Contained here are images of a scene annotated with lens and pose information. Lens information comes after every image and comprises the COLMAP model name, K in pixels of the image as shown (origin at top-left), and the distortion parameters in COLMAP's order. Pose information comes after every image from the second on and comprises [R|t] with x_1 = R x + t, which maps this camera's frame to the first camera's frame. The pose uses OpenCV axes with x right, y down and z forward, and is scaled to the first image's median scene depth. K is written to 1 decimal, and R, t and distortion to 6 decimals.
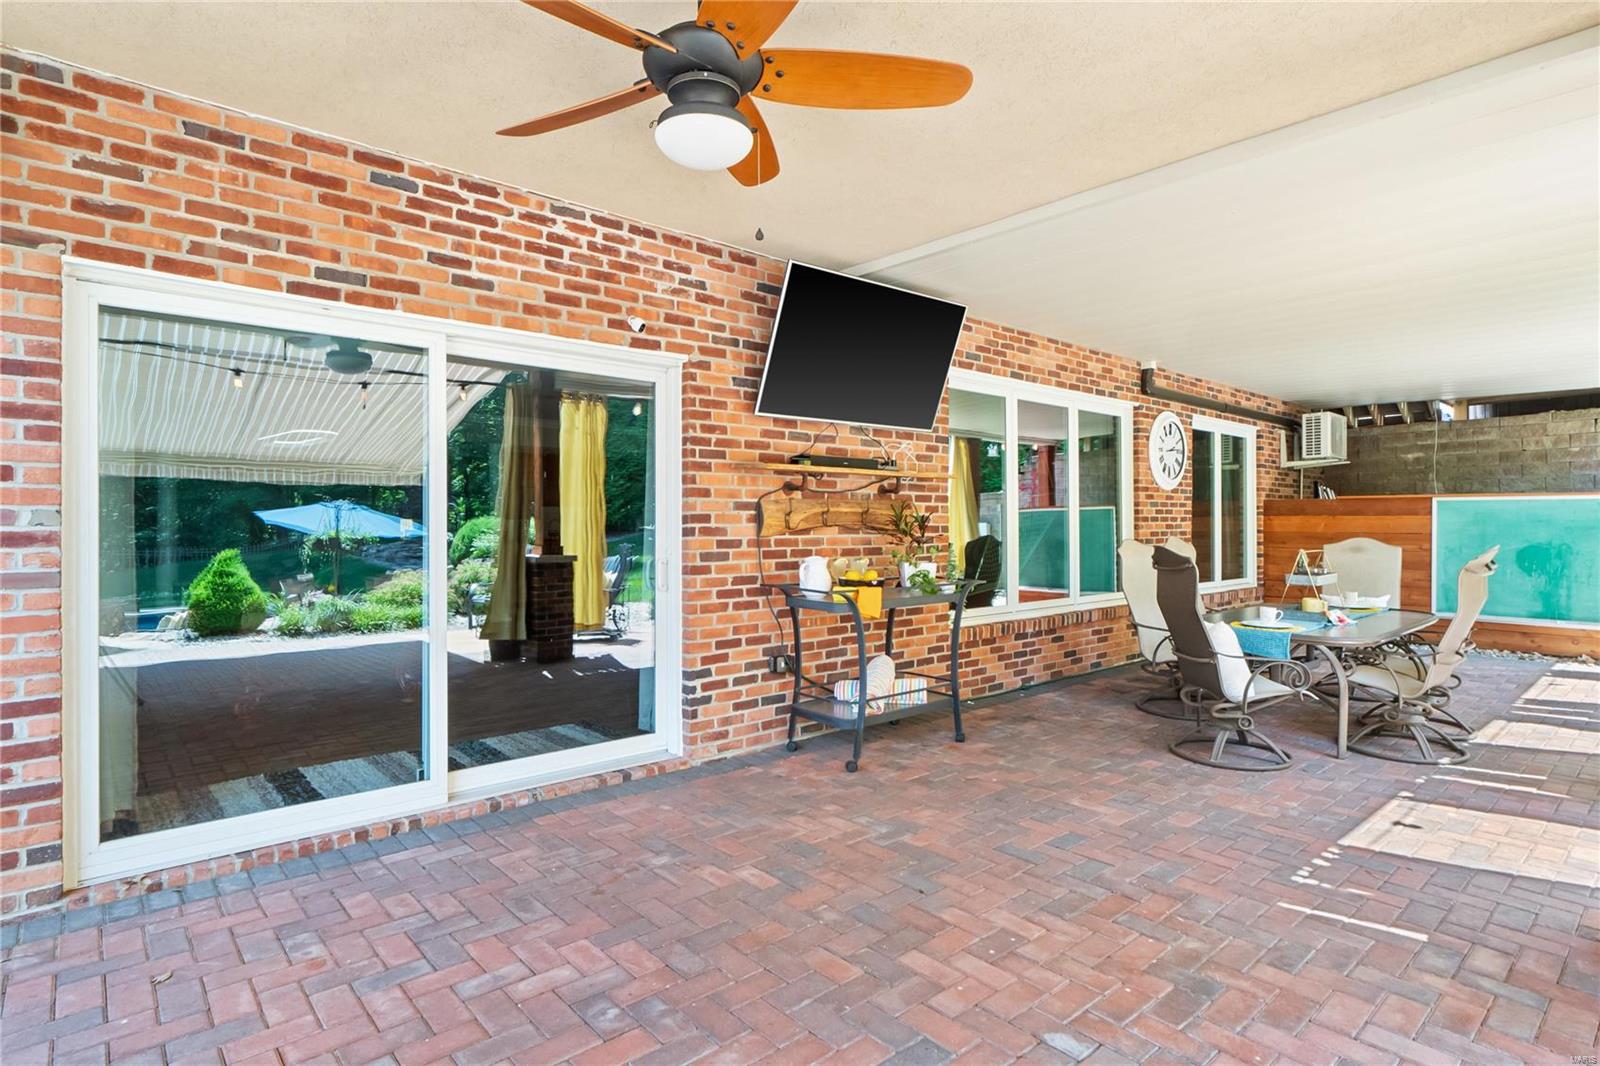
lens RADIAL K [[805.8, 0, 788.6], [0, 805.8, 531.5], [0, 0, 1]] dist [0.000436, -0.000043]
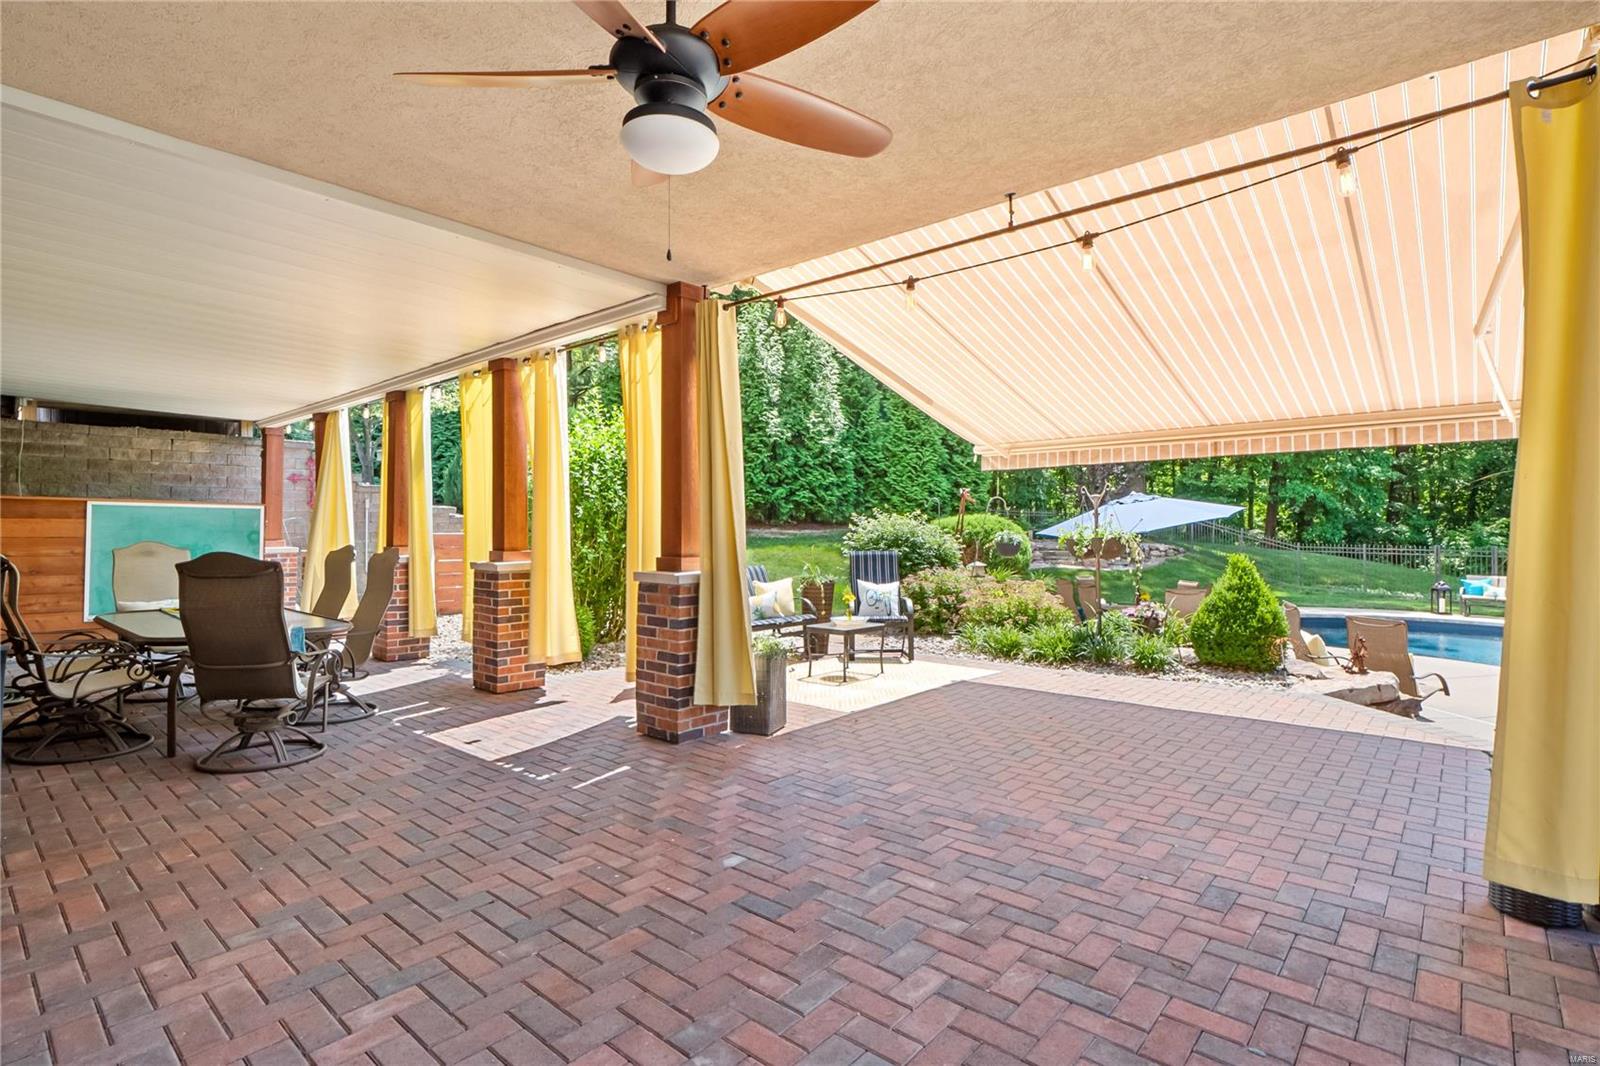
lens RADIAL K [[805.8, 0, 789.4], [0, 805.8, 531.0], [0, 0, 1]] dist [0.000436, -0.000043]
pose [[-0.125279, 0.000247, 0.992122, -0.285173], [0.004786, 0.999988, 0.000355, -0.001515], [-0.992110, 0.004793, -0.125279, 0.252896]]
